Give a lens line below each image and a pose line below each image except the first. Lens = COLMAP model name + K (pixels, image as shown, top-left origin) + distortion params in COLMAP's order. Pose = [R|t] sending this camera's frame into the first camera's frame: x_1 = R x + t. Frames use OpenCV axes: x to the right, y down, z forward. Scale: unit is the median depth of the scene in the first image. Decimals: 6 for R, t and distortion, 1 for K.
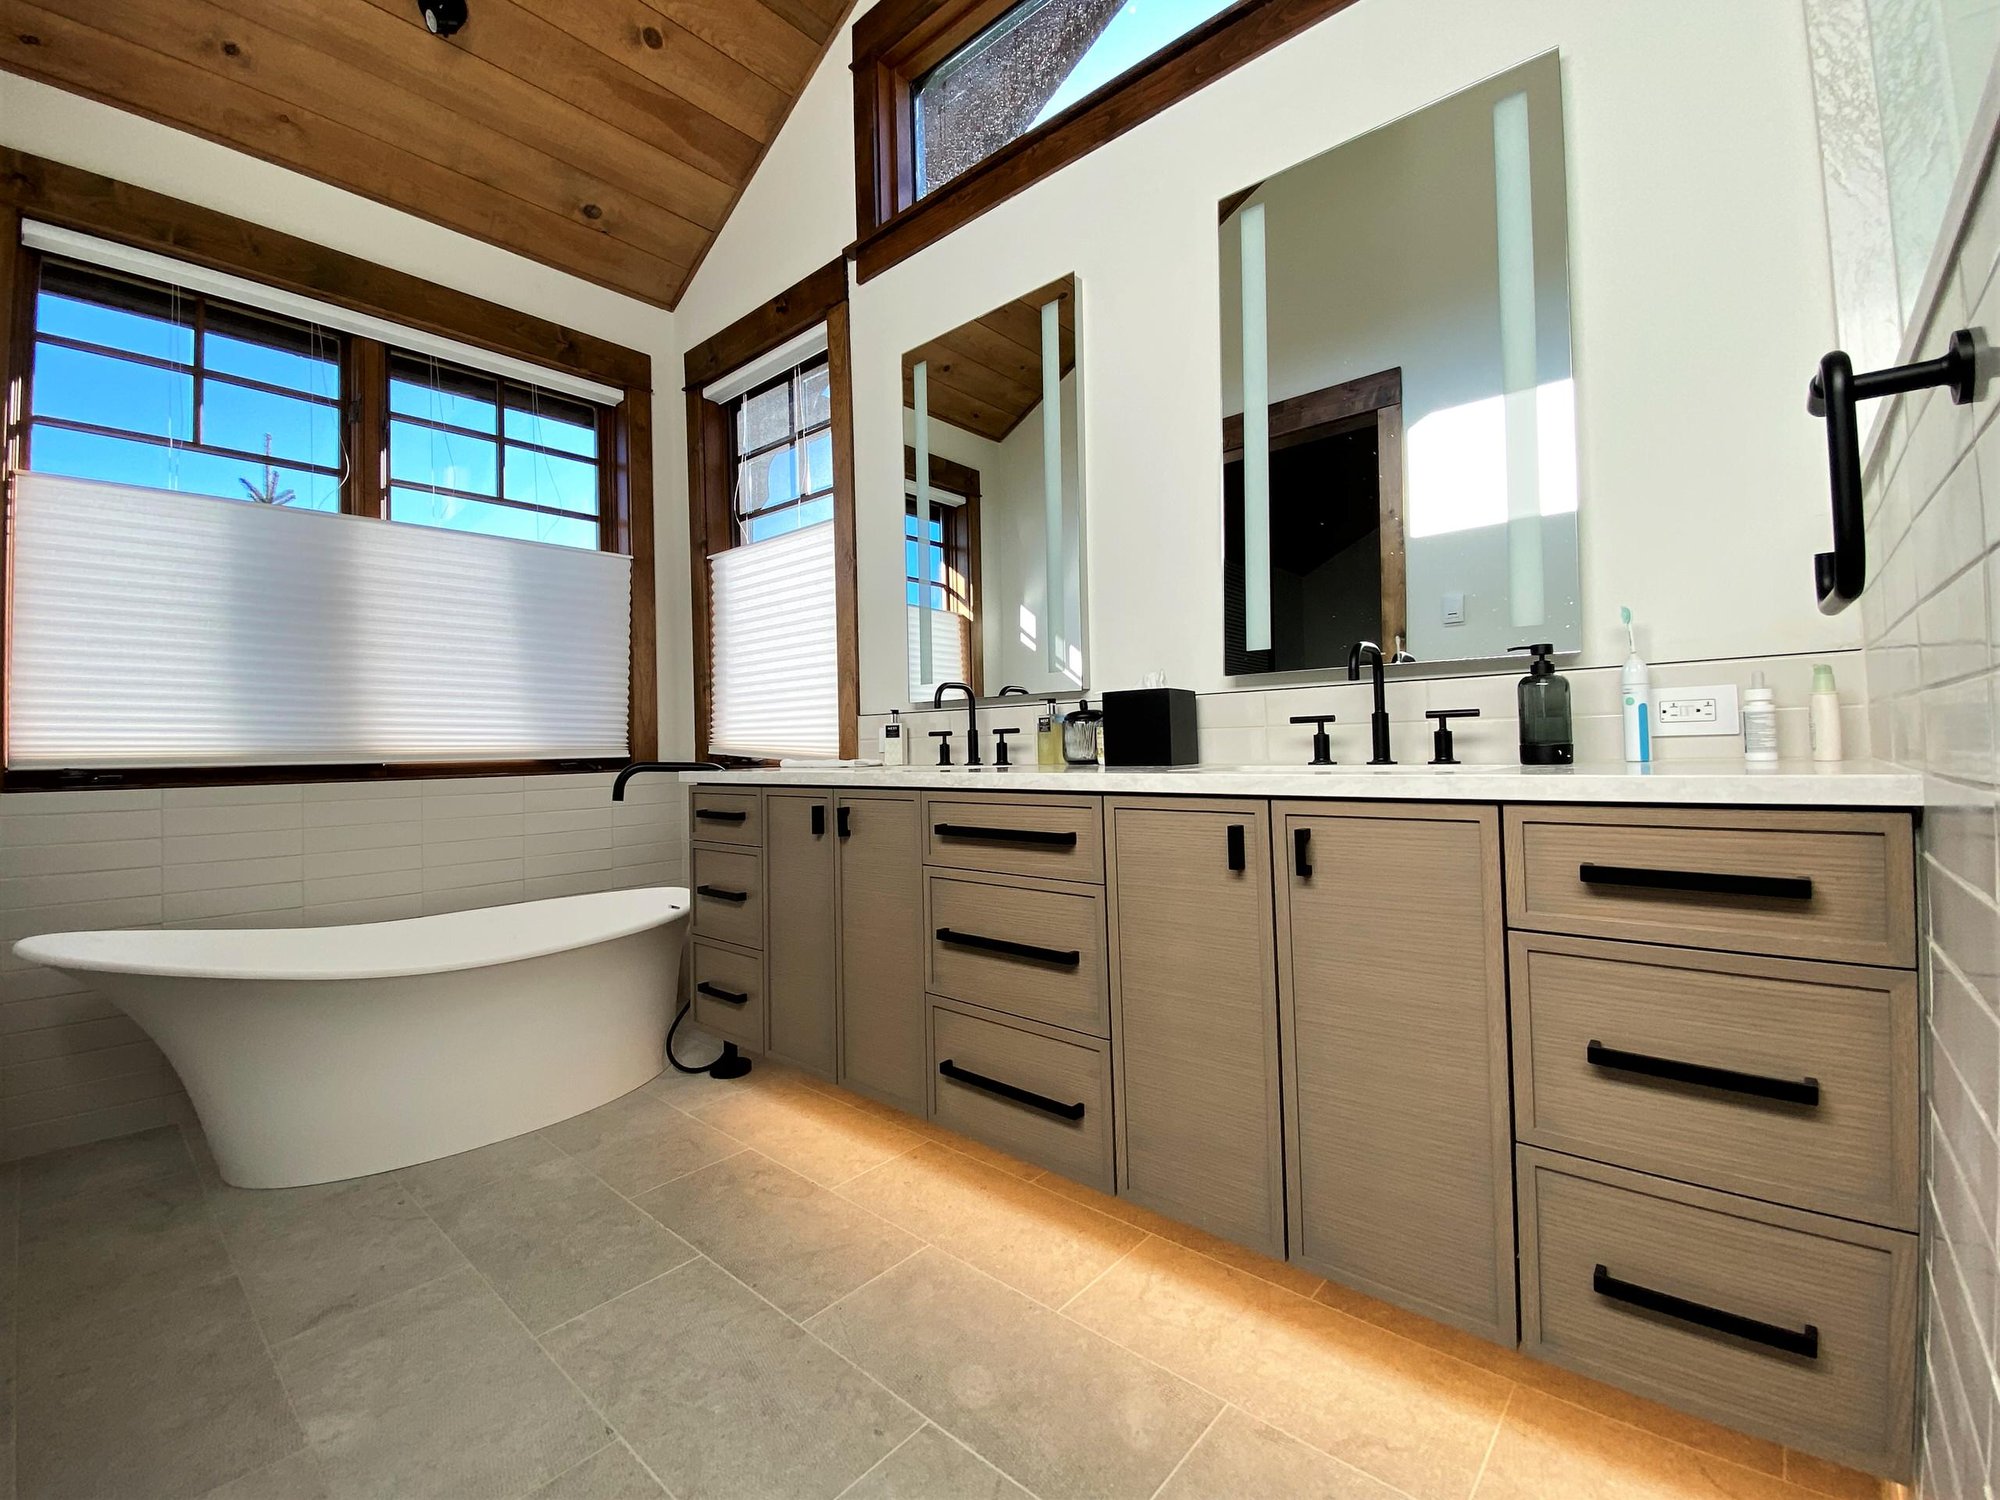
lens RADIAL K [[848.4, 0, 964.9], [0, 848.4, 730.7], [0, 0, 1]] dist [0.008239, -0.004131]
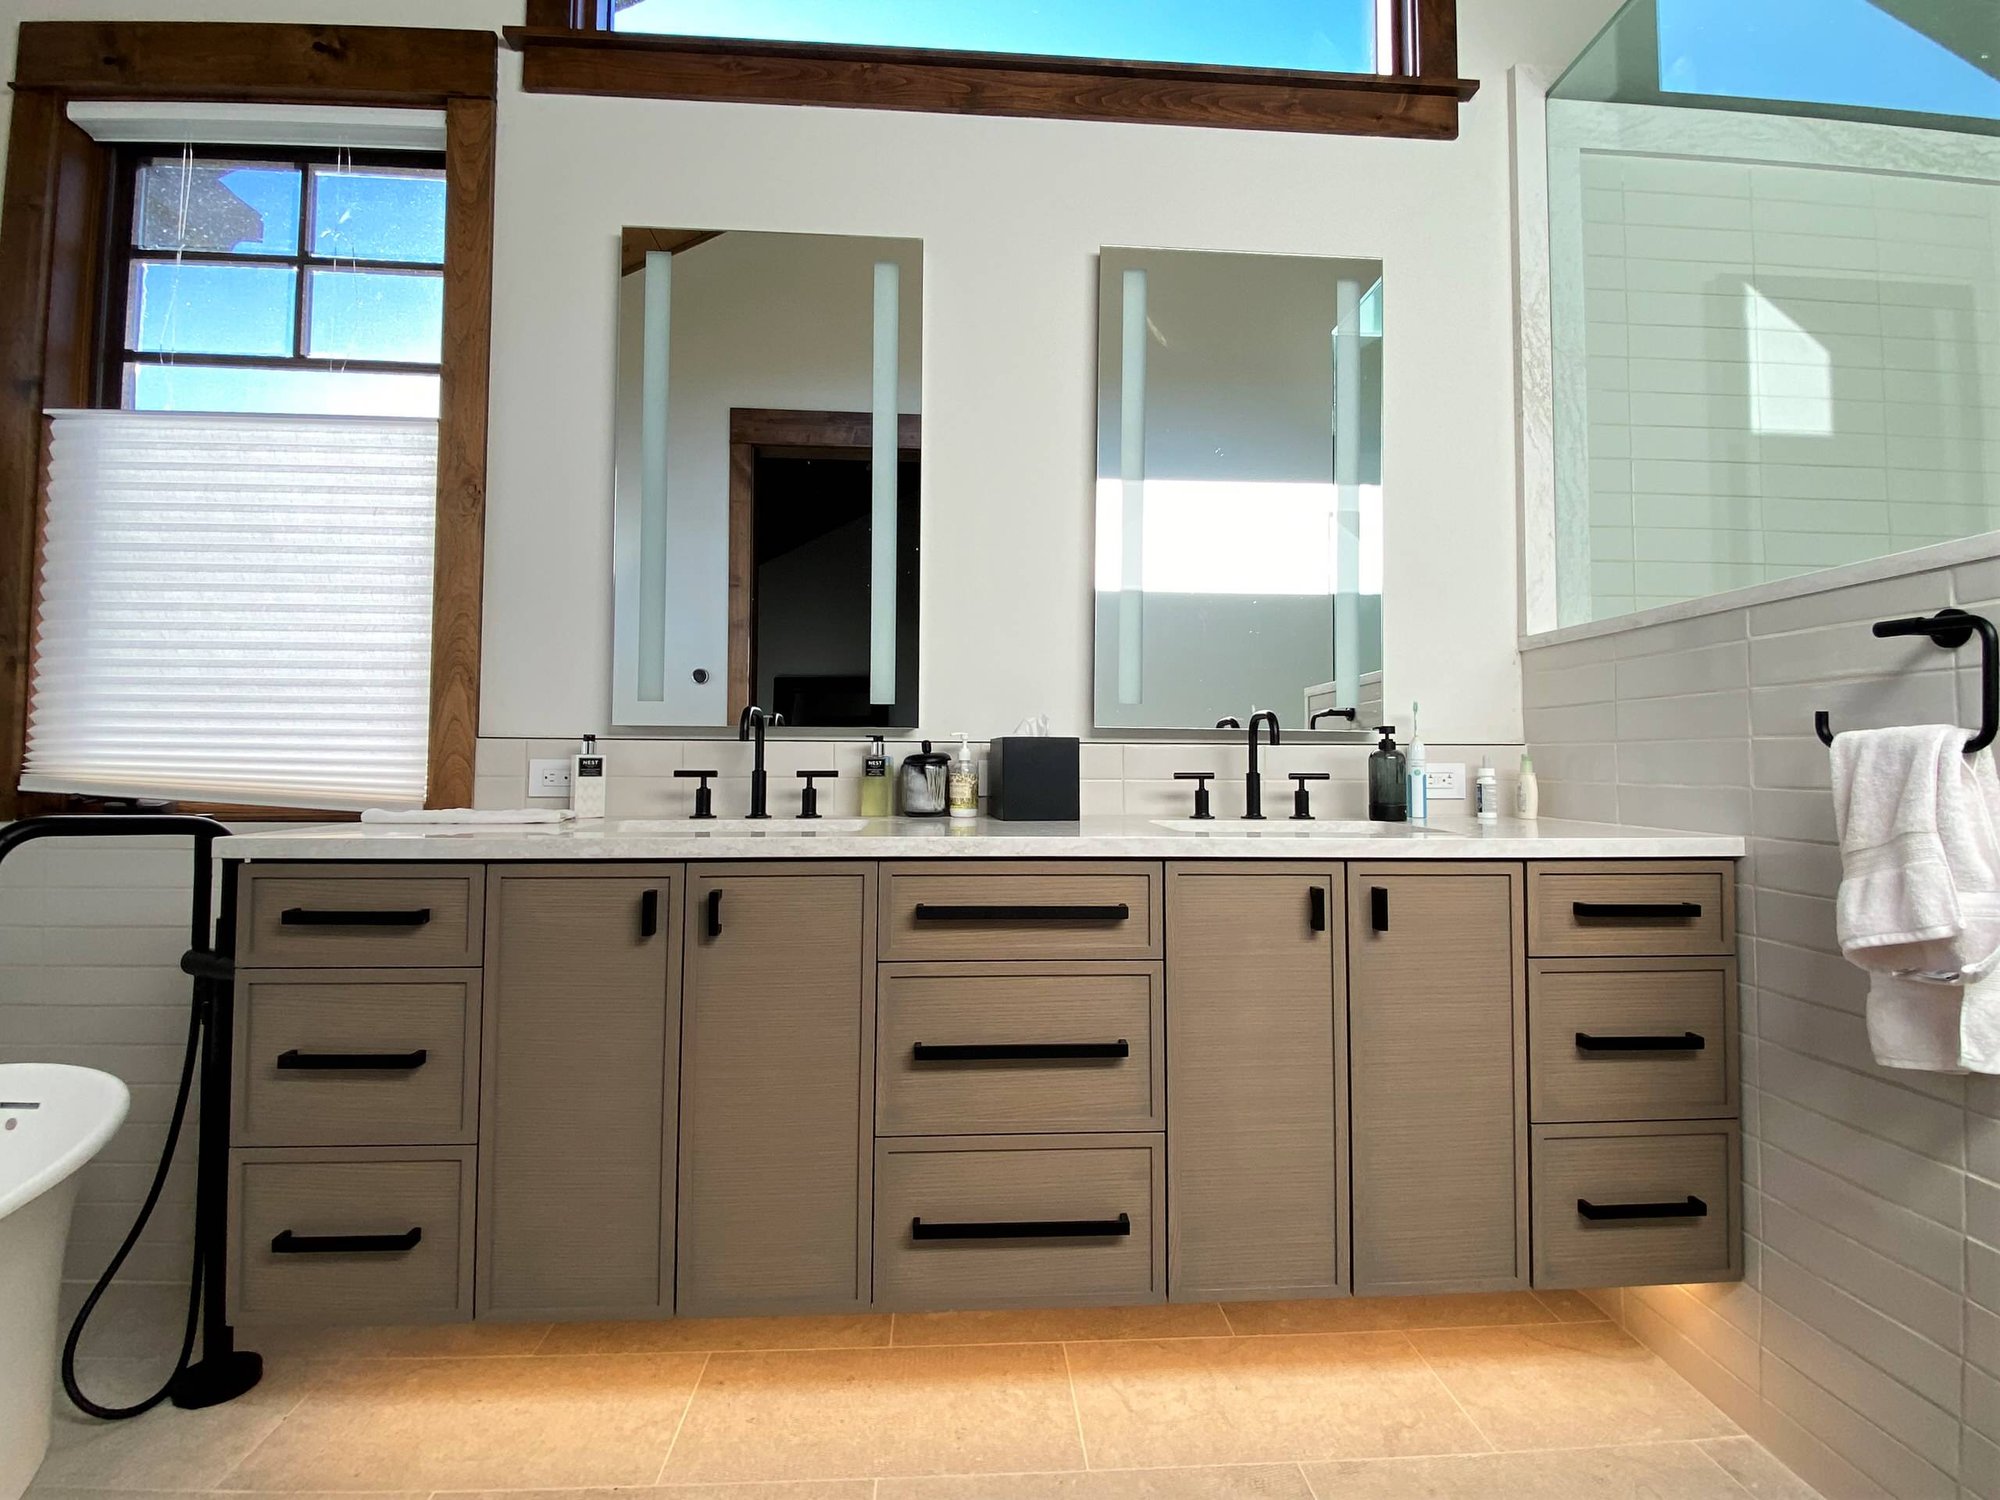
lens RADIAL K [[933.0, 0, 997.4], [0, 933.0, 731.5], [0, 0, 1]] dist [0.003446, -0.008659]
pose [[0.695509, 0.052808, 0.716574, -0.520883], [-0.036525, 0.998605, -0.038141, -0.013505], [-0.717588, 0.000354, 0.696468, 0.328368]]
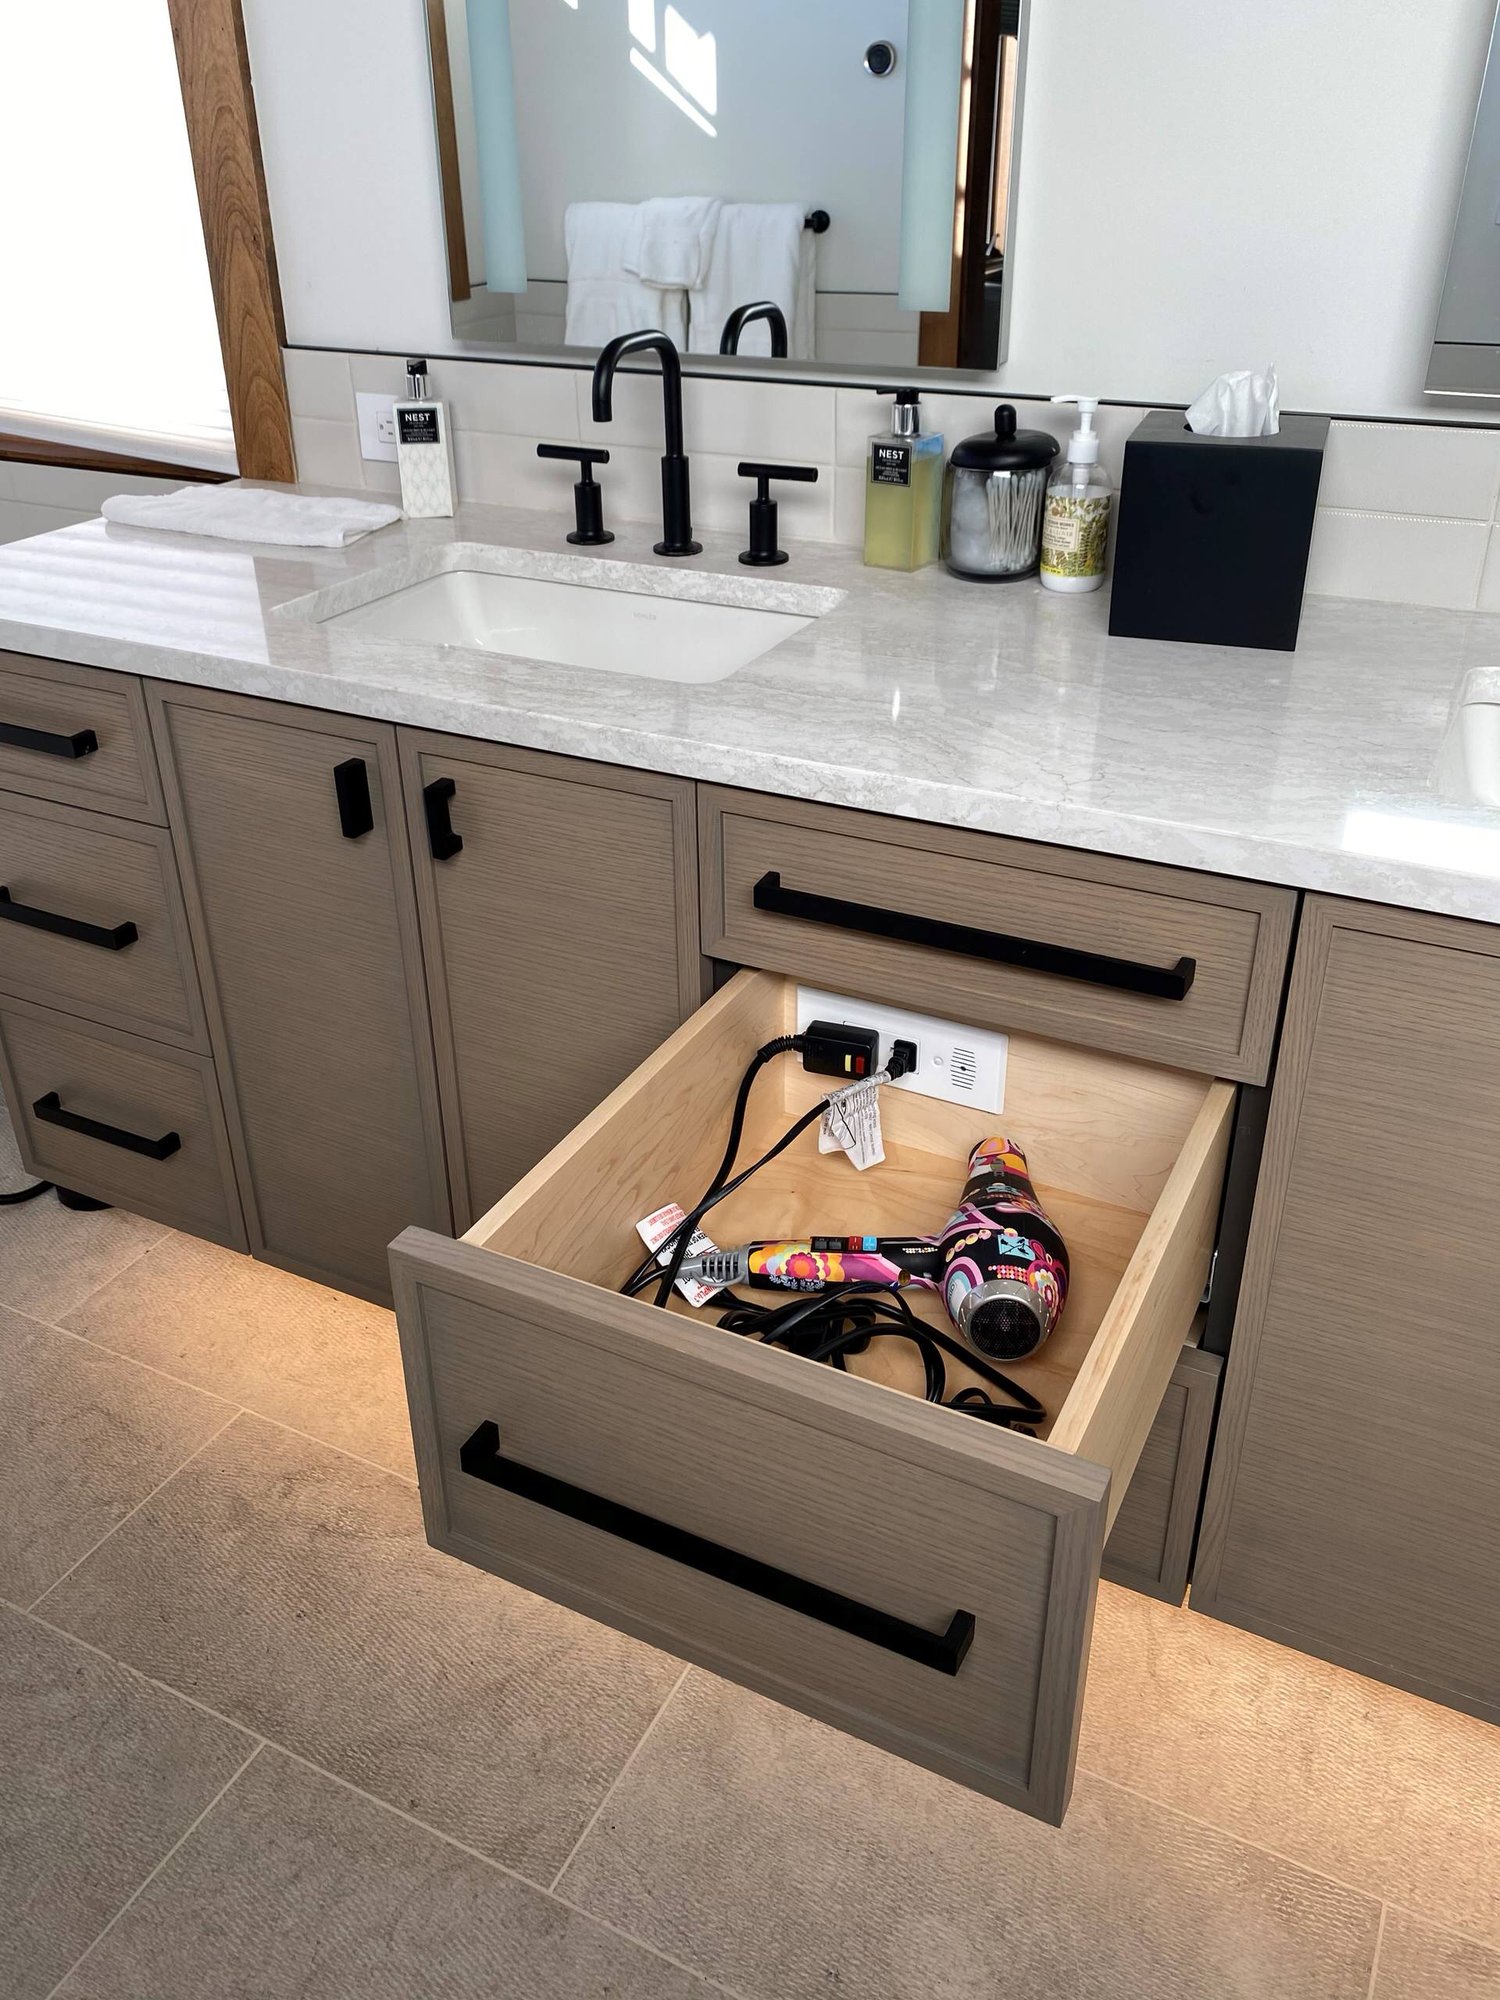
lens RADIAL K [[1593.0, 0, 714.3], [0, 1593.0, 927.0], [0, 0, 1]] dist [-0.005229, 0.004690]
pose [[0.966577, -0.116124, 0.228570, -0.192330], [-0.007366, 0.878591, 0.477517, -0.186611], [-0.256271, -0.463241, 0.848371, 0.349674]]
